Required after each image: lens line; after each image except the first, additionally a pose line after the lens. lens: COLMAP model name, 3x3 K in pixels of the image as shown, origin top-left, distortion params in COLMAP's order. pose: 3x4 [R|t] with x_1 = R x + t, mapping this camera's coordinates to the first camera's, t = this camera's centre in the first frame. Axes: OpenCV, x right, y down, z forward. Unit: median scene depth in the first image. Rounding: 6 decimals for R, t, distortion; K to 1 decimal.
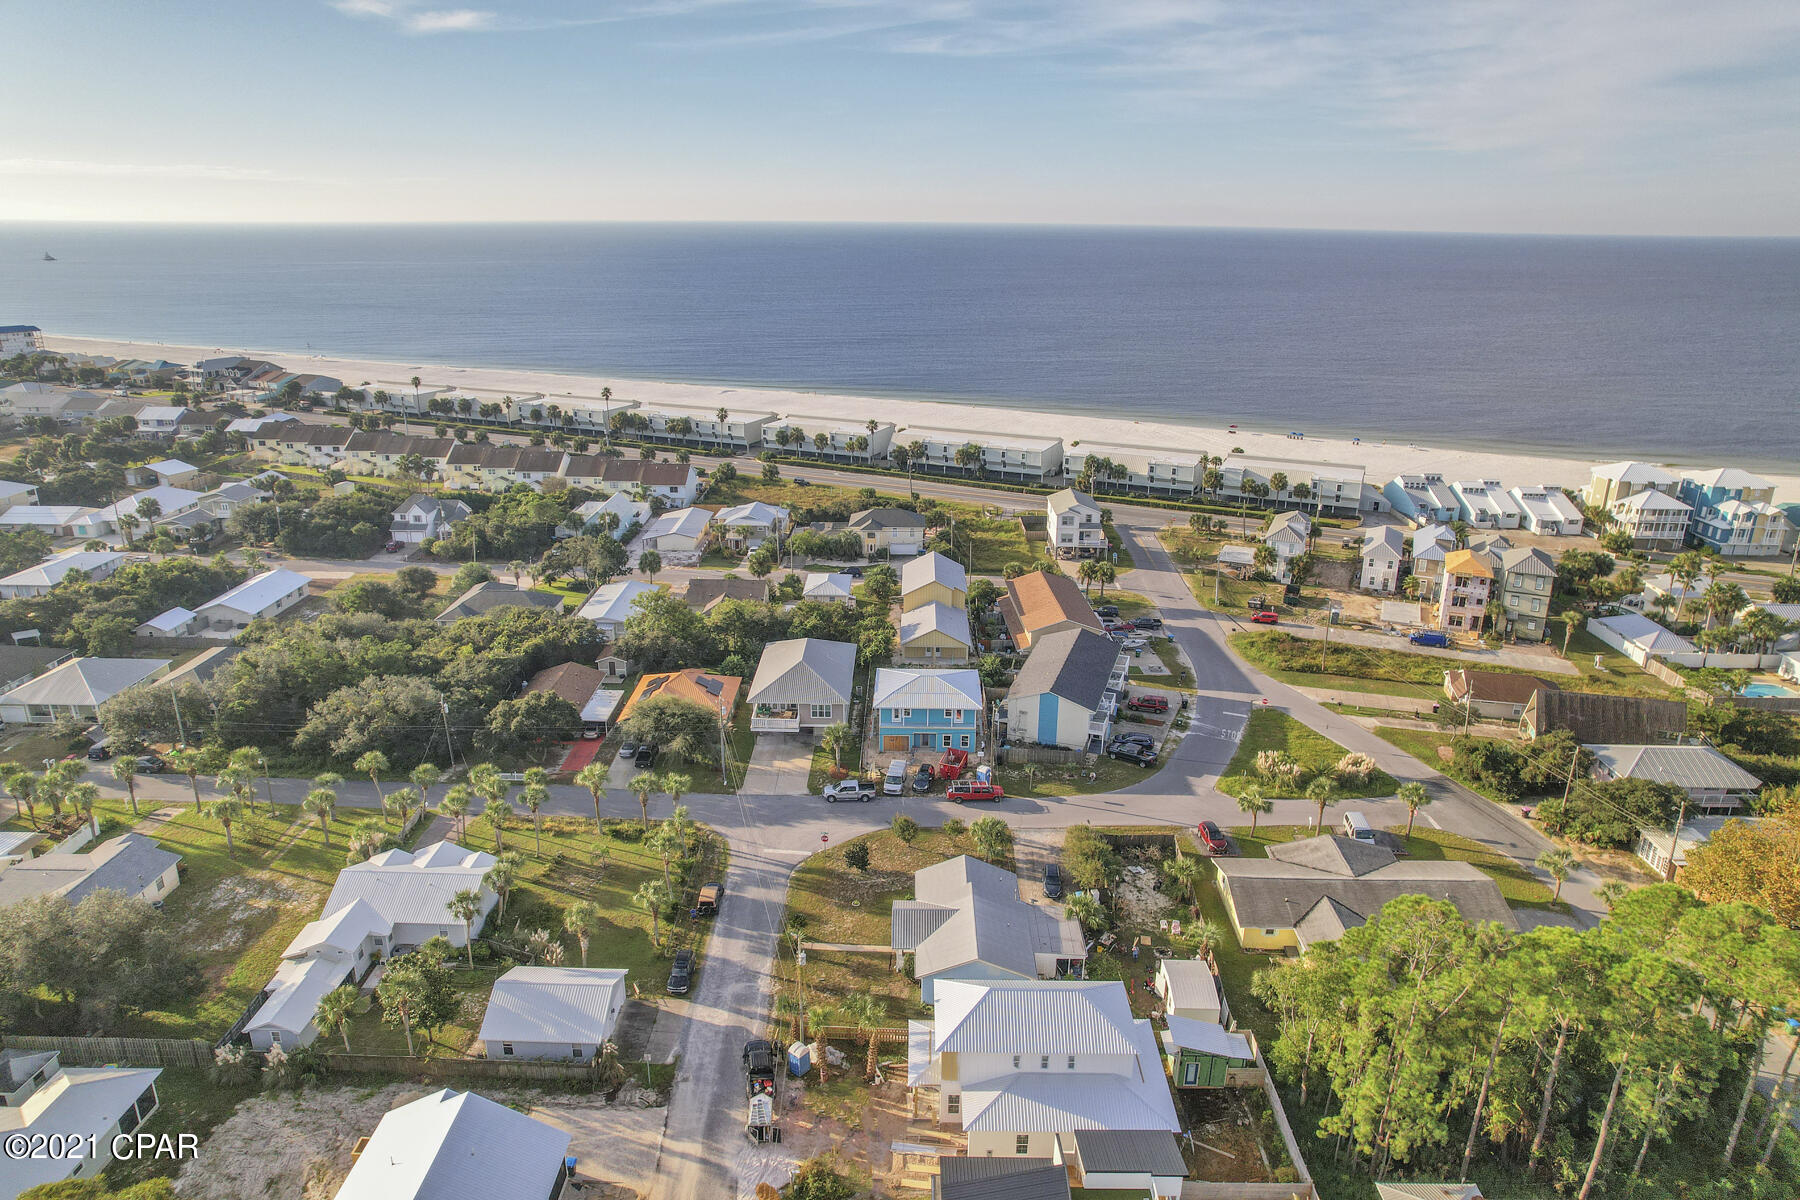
lens RADIAL K [[1148.2, 0, 900.0], [0, 1148.2, 600.0], [0, 0, 1]] dist [-0.068003, 0.054805]
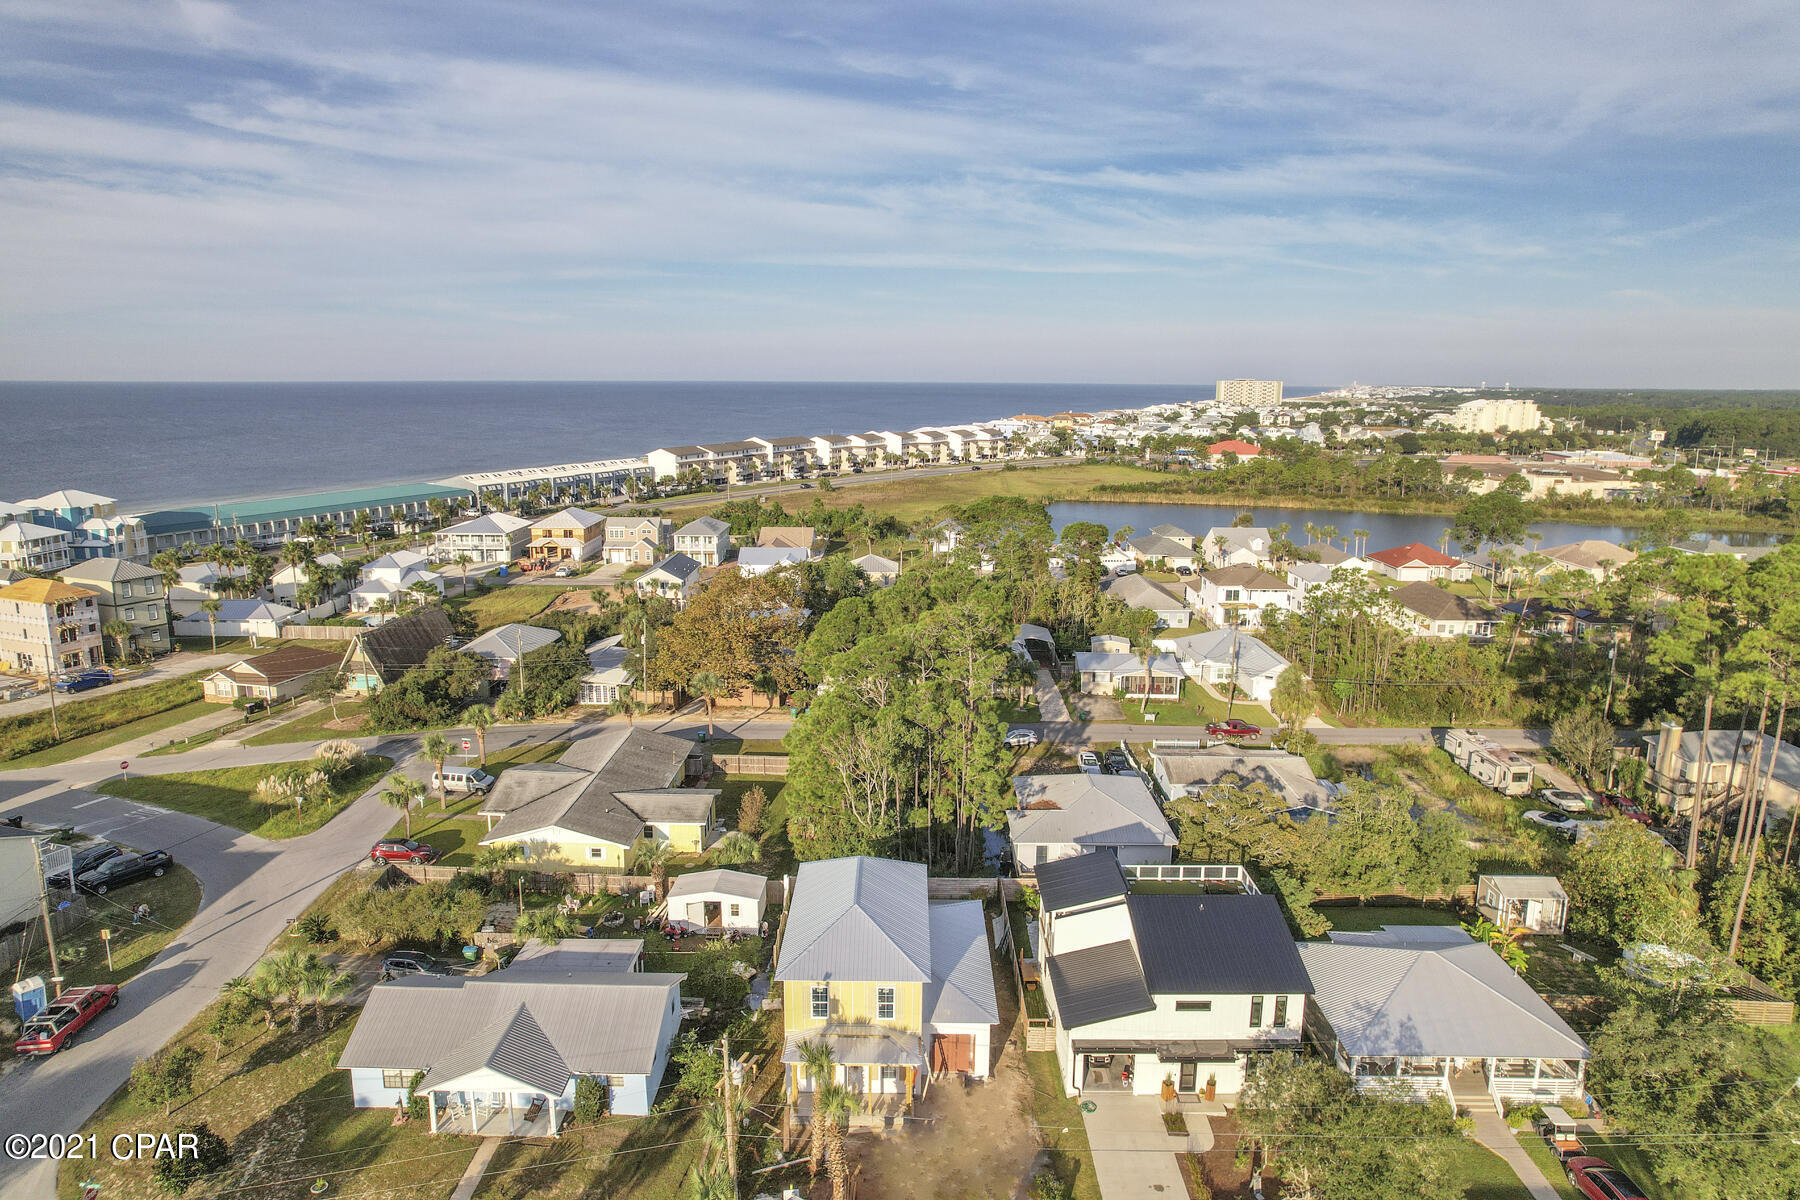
lens RADIAL K [[1148.2, 0, 900.0], [0, 1148.2, 600.0], [0, 0, 1]] dist [-0.068003, 0.054805]
pose [[-0.008805, -0.198734, 0.980014, -0.242226], [0.311594, 0.930711, 0.191536, 0.007667], [-0.950175, 0.307052, 0.053730, 0.342018]]
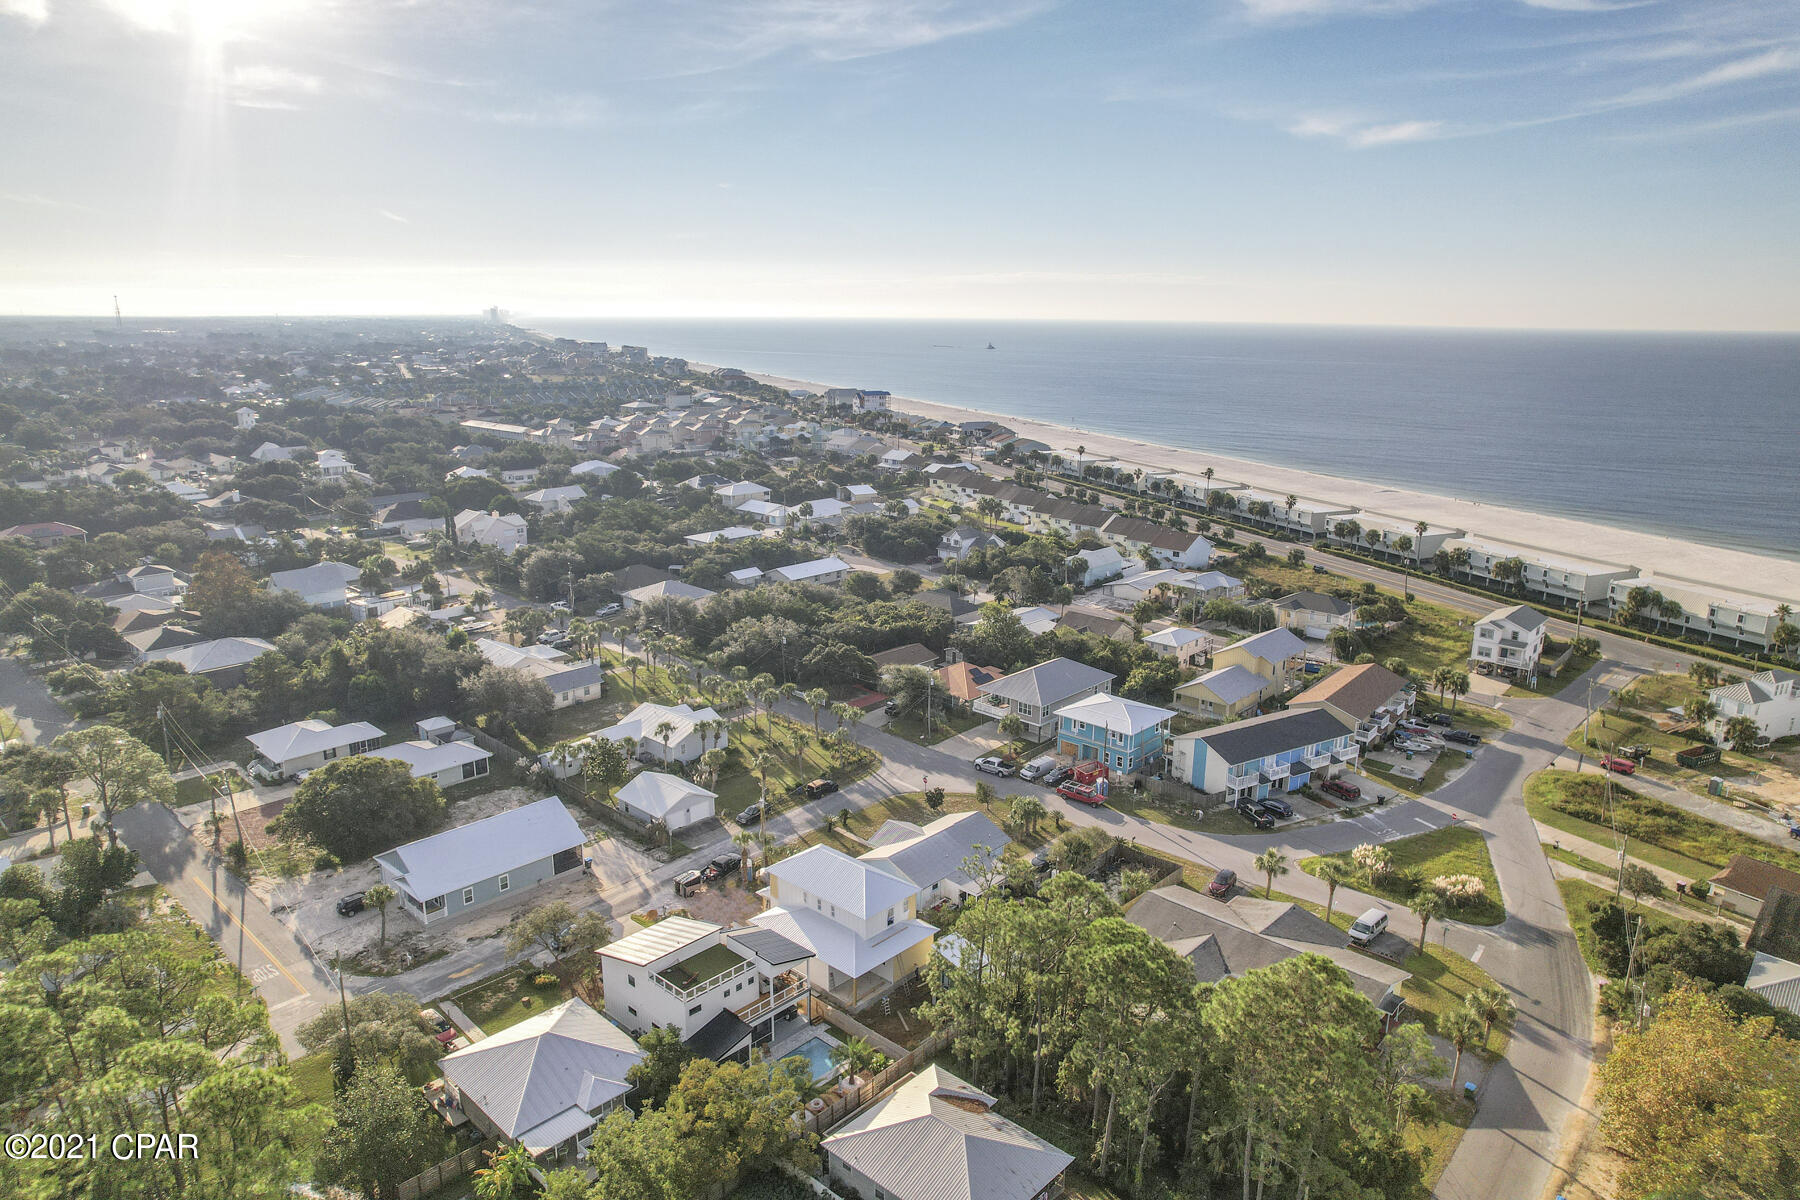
lens RADIAL K [[1148.2, 0, 900.0], [0, 1148.2, 600.0], [0, 0, 1]] dist [-0.068003, 0.054805]
pose [[0.743903, 0.160275, -0.648784, 0.396403], [-0.214421, 0.976731, -0.004567, 0.012073], [0.632955, 0.142510, 0.760959, -0.016820]]
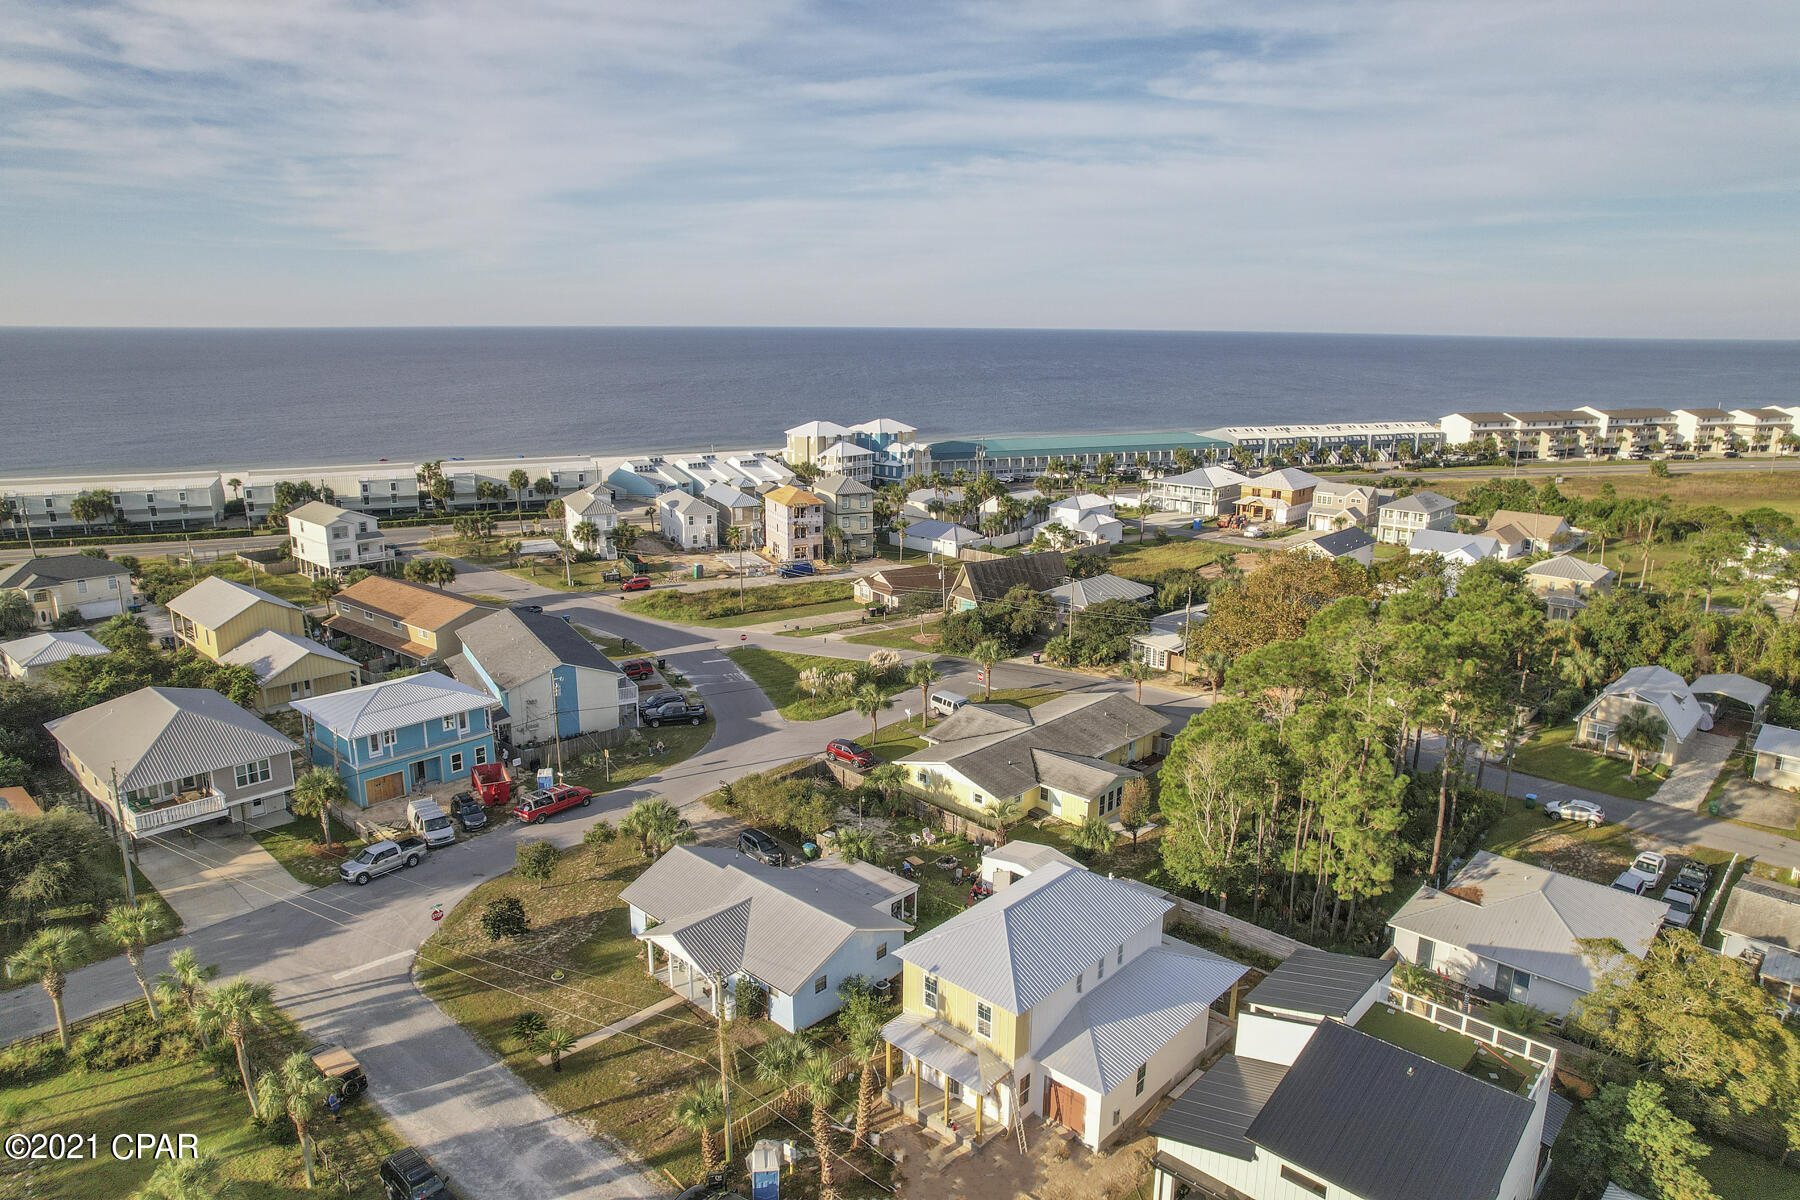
lens RADIAL K [[1148.2, 0, 900.0], [0, 1148.2, 600.0], [0, 0, 1]] dist [-0.068003, 0.054805]
pose [[0.666275, -0.178797, 0.723954, -0.171018], [0.235615, 0.971572, 0.023109, 0.048914], [-0.707505, 0.155178, 0.689461, 0.209219]]
